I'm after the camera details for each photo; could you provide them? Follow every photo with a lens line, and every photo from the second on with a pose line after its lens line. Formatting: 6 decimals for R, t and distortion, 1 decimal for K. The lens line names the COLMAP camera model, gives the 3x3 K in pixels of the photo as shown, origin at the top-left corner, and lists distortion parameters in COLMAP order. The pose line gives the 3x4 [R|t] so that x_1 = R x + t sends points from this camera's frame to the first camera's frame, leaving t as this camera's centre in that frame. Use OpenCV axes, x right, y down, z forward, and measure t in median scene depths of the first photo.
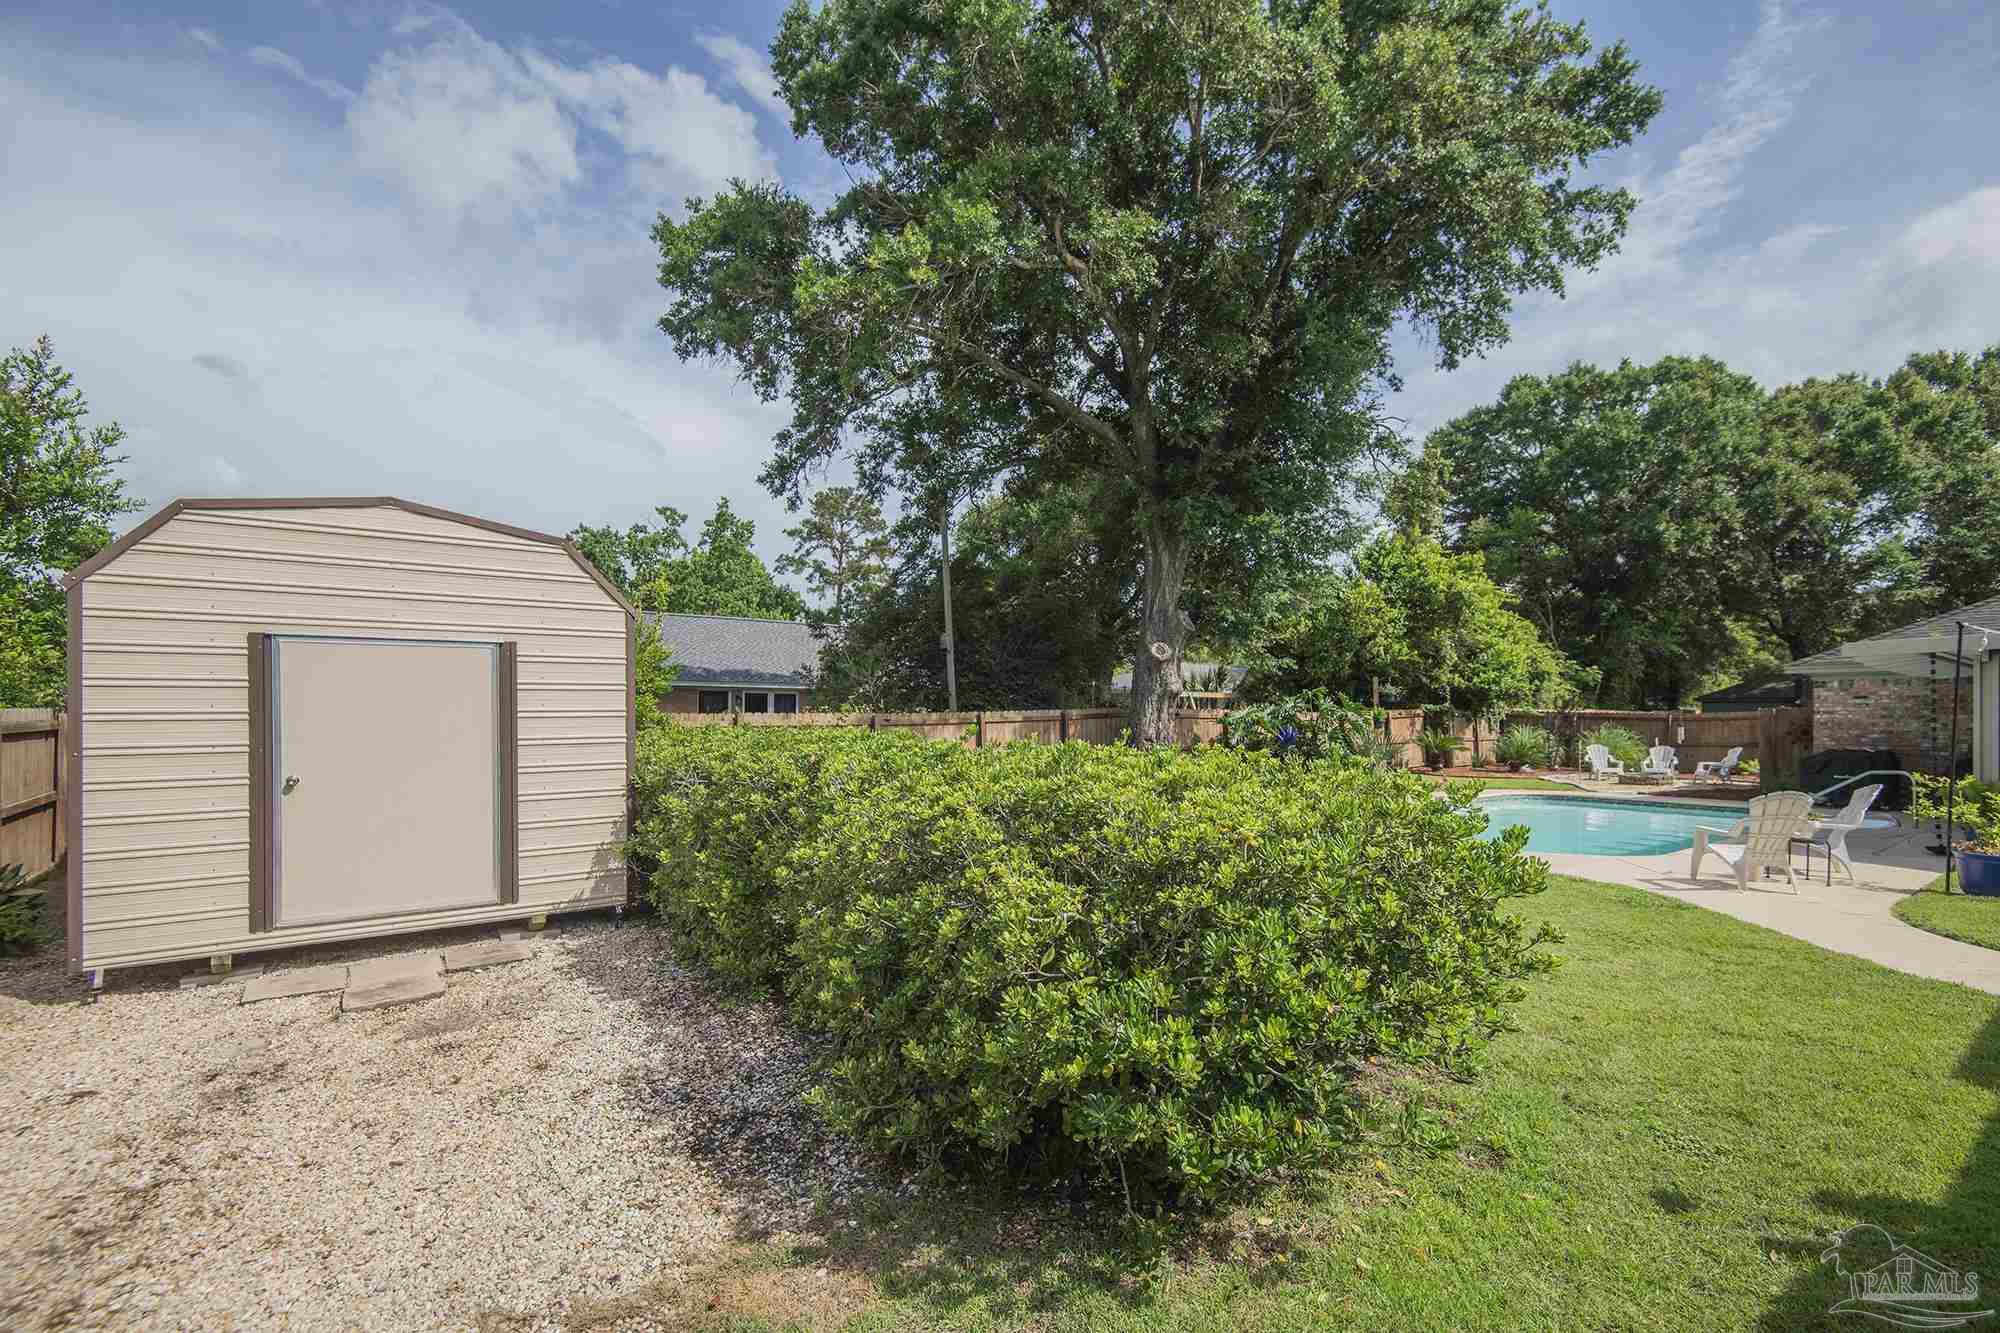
lens RADIAL K [[918.9, 0, 955.3], [0, 918.9, 715.0], [0, 0, 1]] dist [-0.026764, 0.001460]
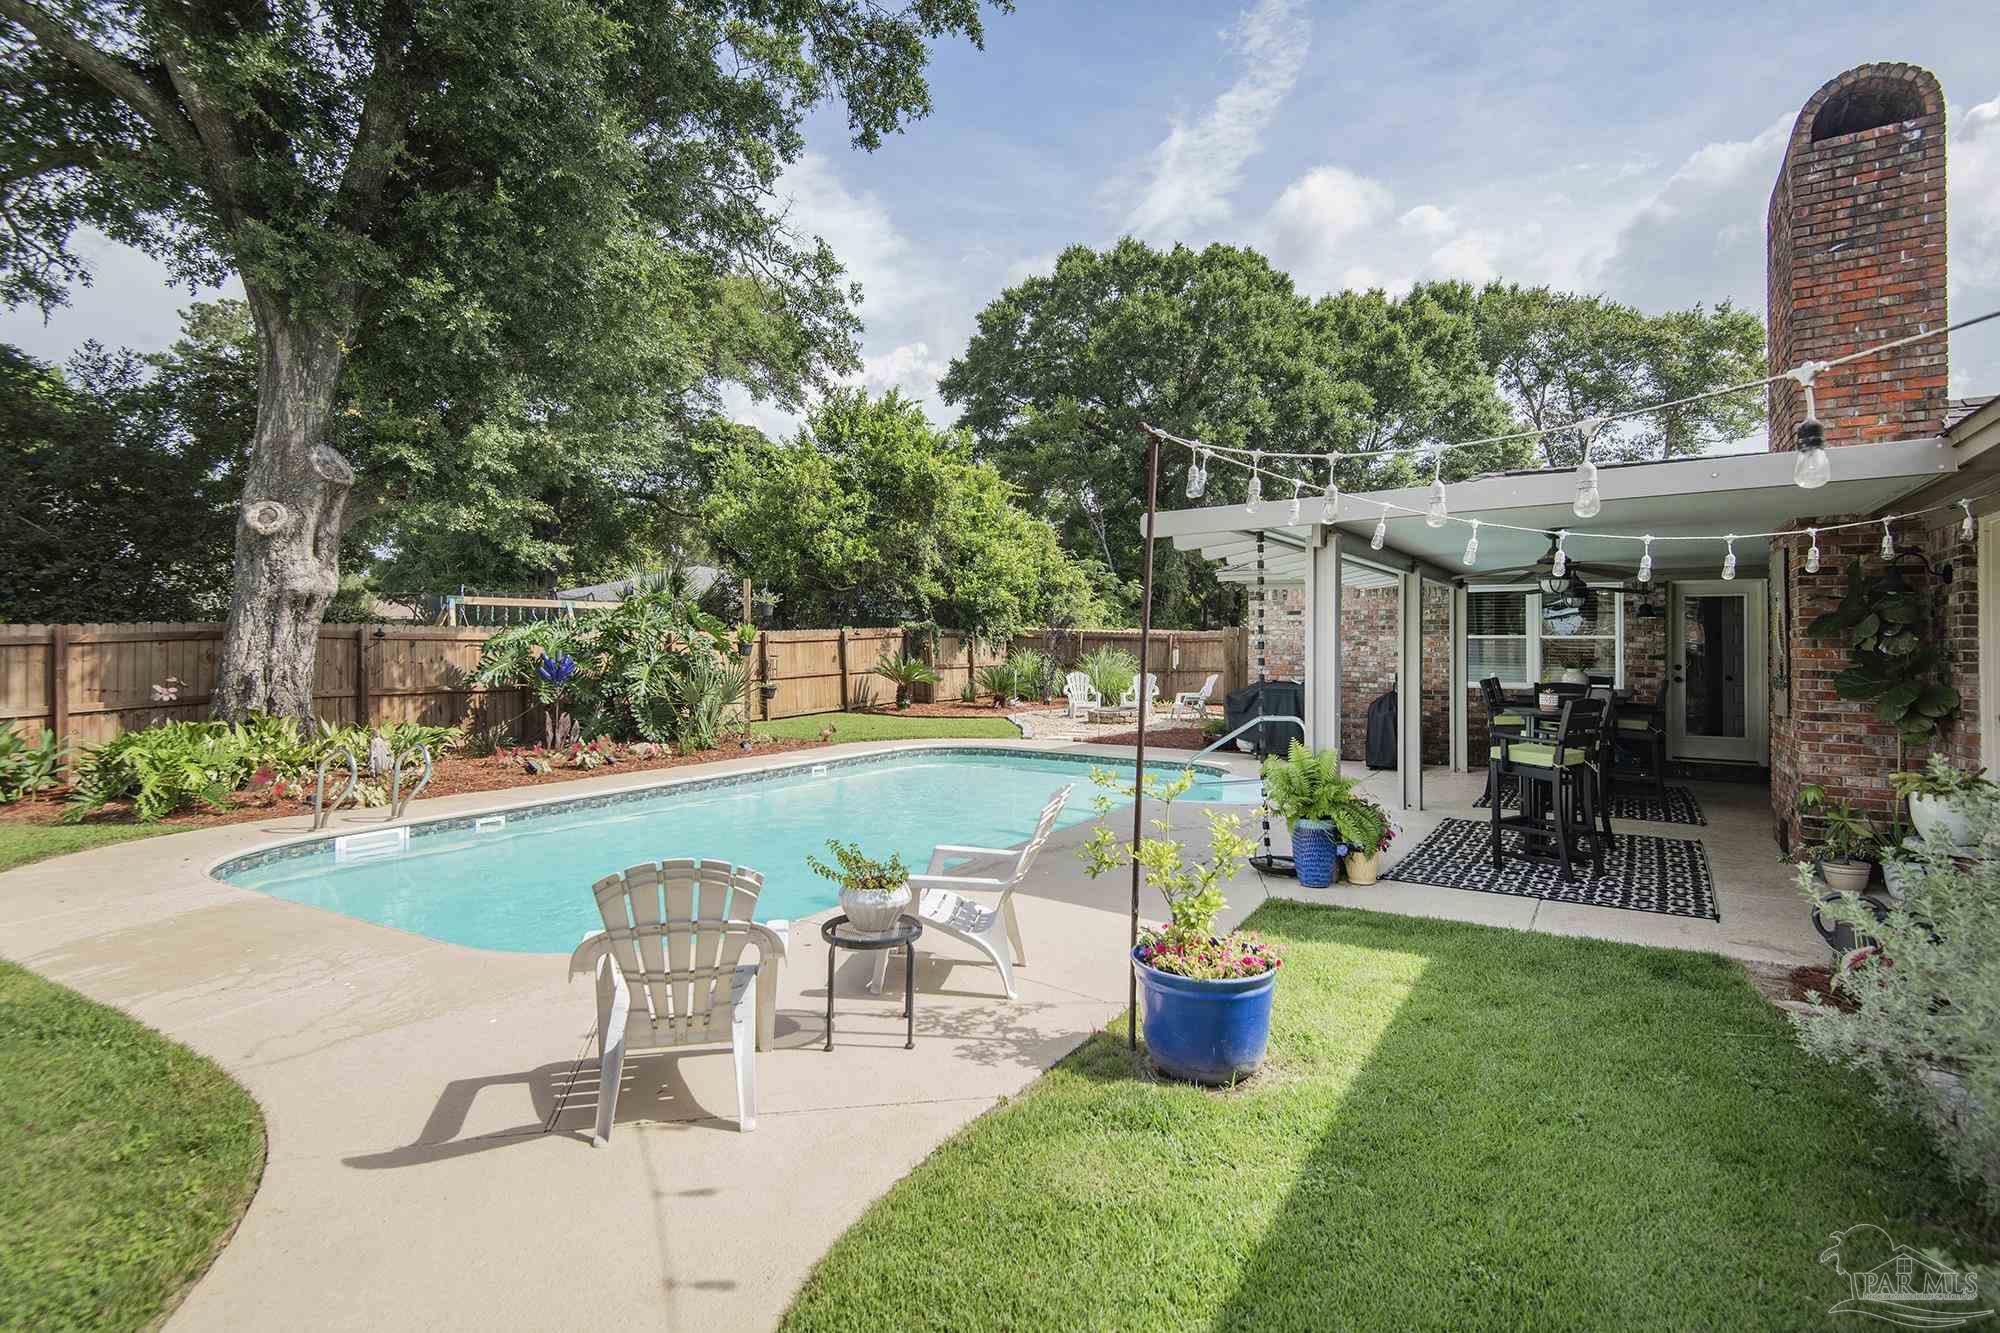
lens RADIAL K [[1079.1, 0, 996.8], [0, 1079.1, 627.5], [0, 0, 1]] dist [0.030460, -0.000075]
pose [[0.911391, 0.003118, 0.411530, 0.156357], [-0.000291, 0.999976, -0.006932, -0.000042], [-0.411542, 0.006198, 0.911370, 0.101670]]
